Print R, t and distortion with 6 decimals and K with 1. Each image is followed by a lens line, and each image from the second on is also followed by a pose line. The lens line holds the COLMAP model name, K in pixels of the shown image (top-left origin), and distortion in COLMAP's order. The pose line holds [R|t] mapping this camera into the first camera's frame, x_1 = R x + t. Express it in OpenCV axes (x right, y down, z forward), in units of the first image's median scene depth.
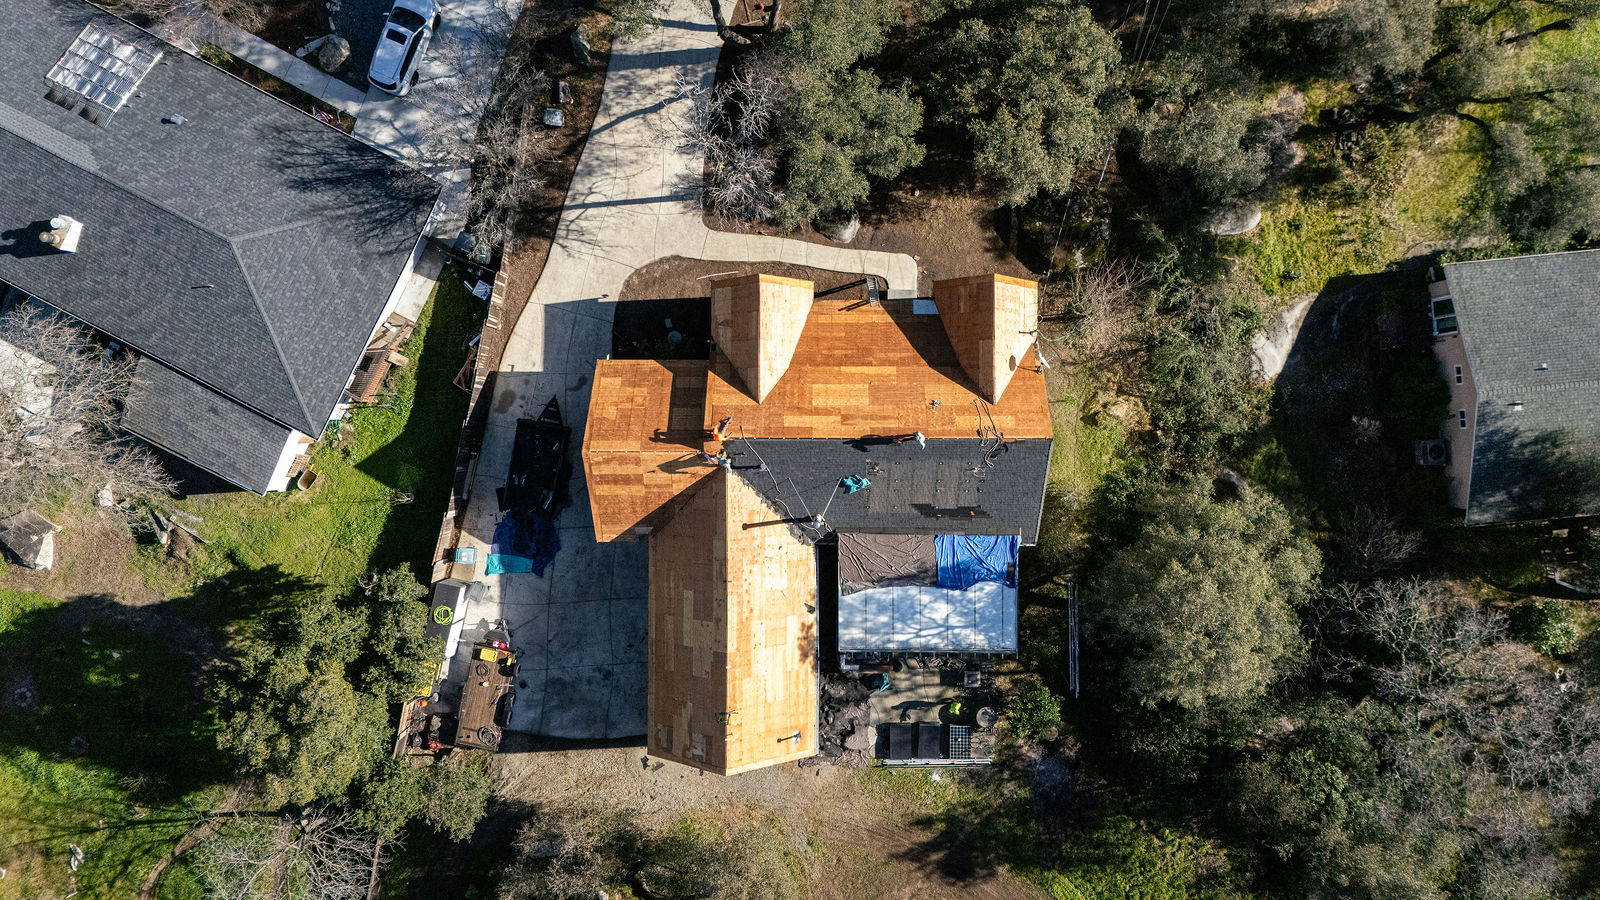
lens RADIAL K [[1192.8, 0, 824.9], [0, 1192.8, 460.3], [0, 0, 1]] dist [0.069630, -0.080061]
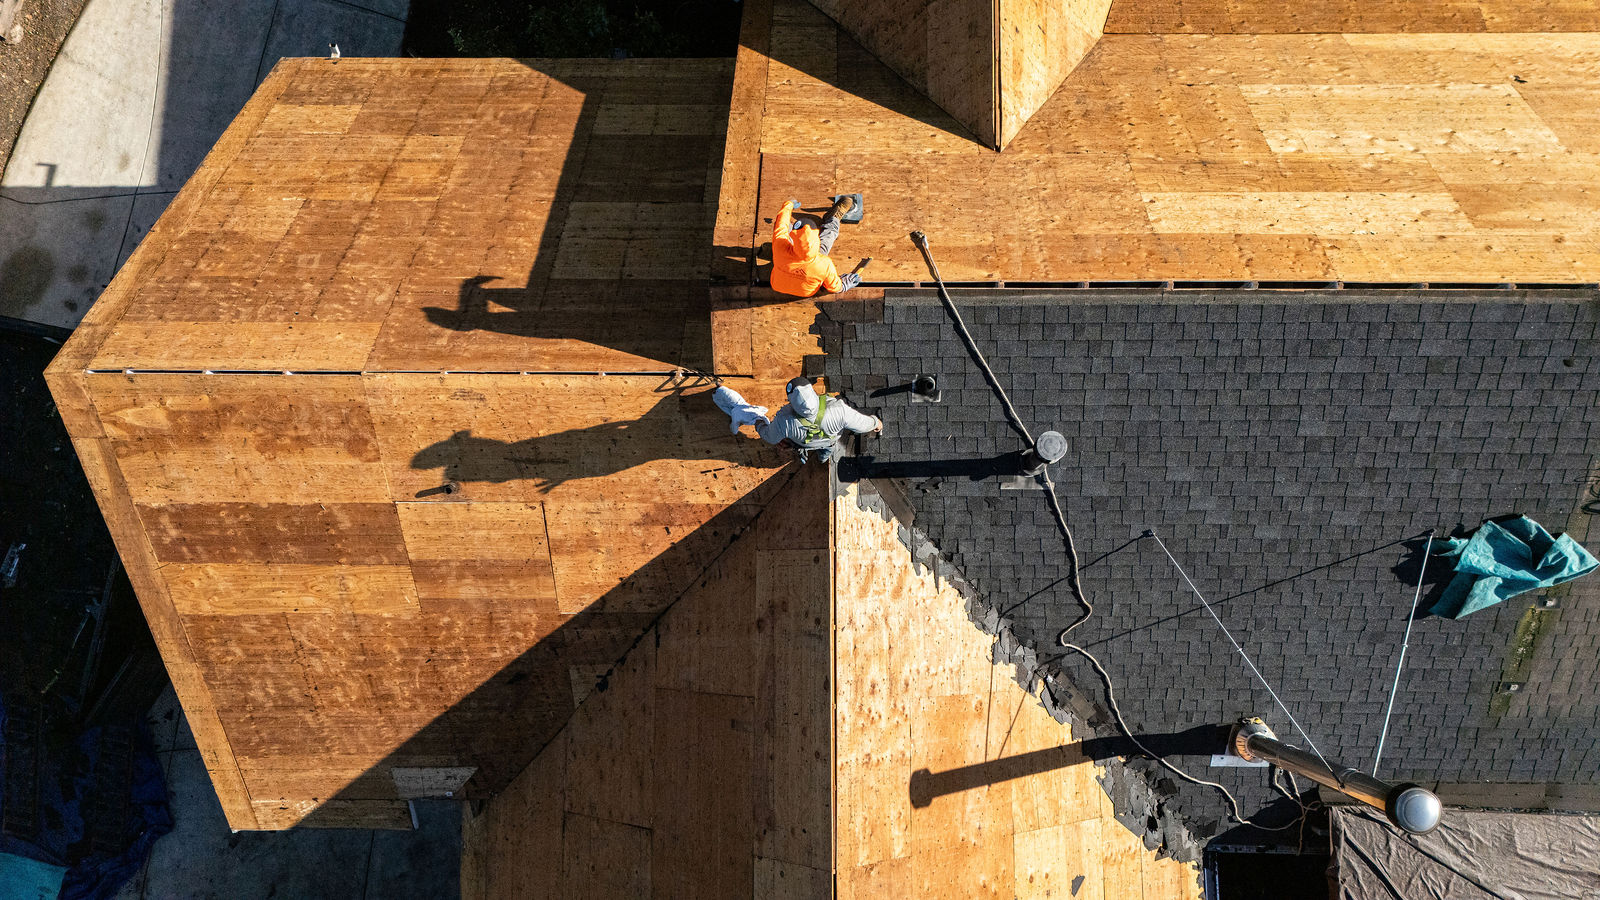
lens RADIAL K [[1192.8, 0, 802.1], [0, 1192.8, 446.0], [0, 0, 1]] dist [0.069630, -0.080061]
pose [[0.999654, 0.003391, -0.026066, -0.080718], [-0.006846, 0.991008, -0.133626, 0.027272], [0.025378, 0.133759, 0.990689, 0.798448]]
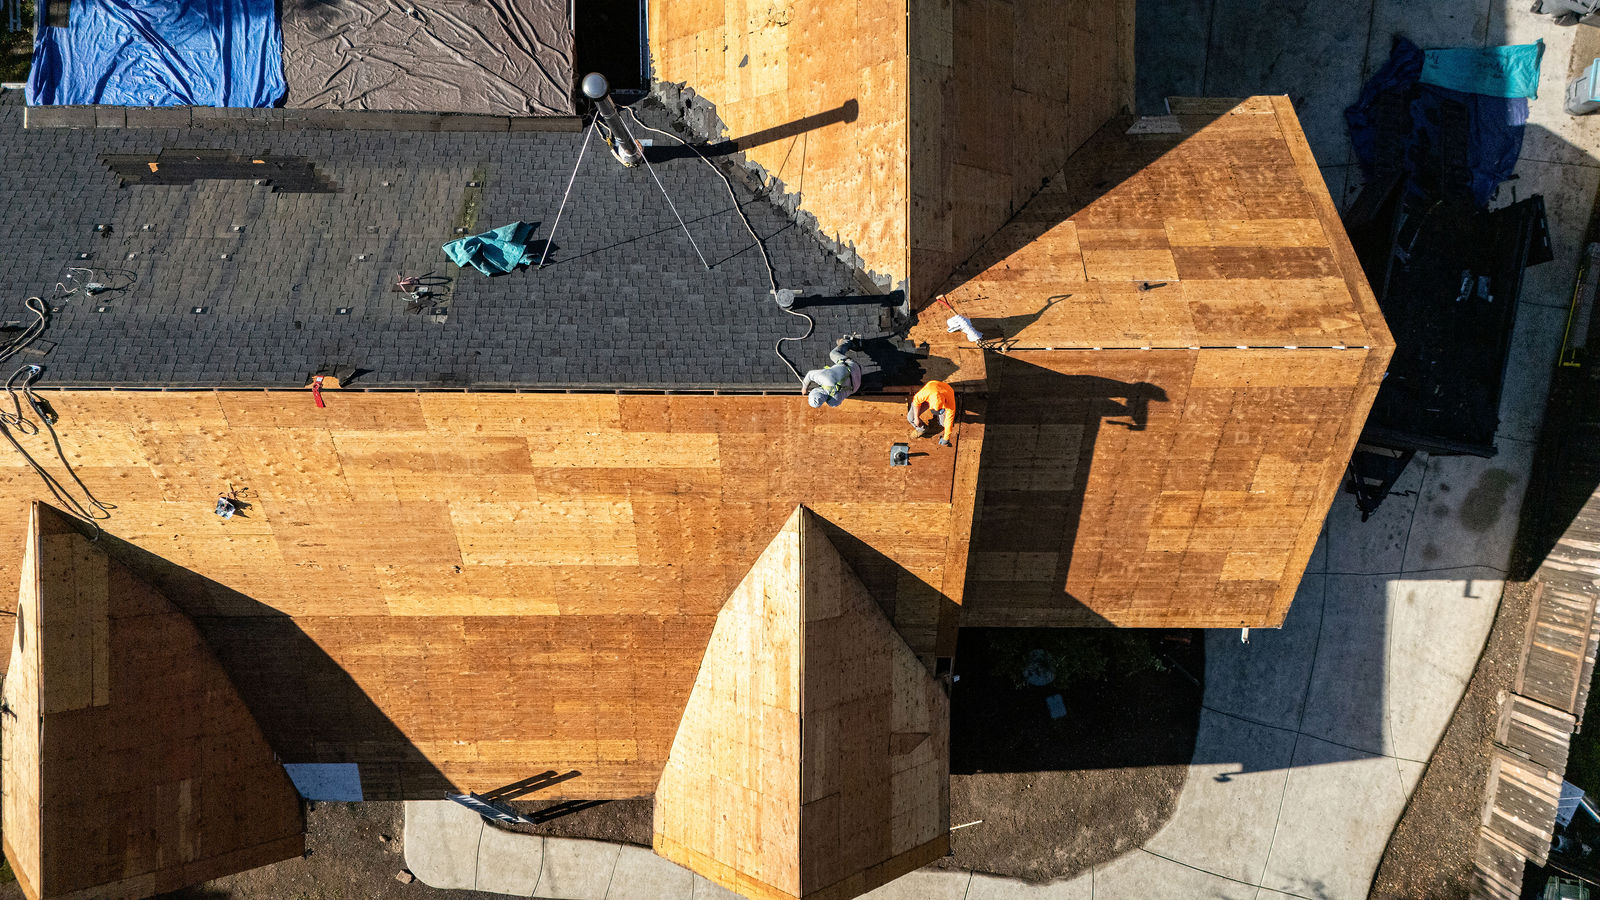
lens RADIAL K [[1192.8, 0, 804.5], [0, 1192.8, 447.2], [0, 0, 1]] dist [0.069630, -0.080061]
pose [[-0.999991, -0.000633, -0.004258, -0.053547], [0.000770, -0.999476, -0.032366, -0.021663], [-0.004235, -0.032369, 0.999467, 0.680275]]
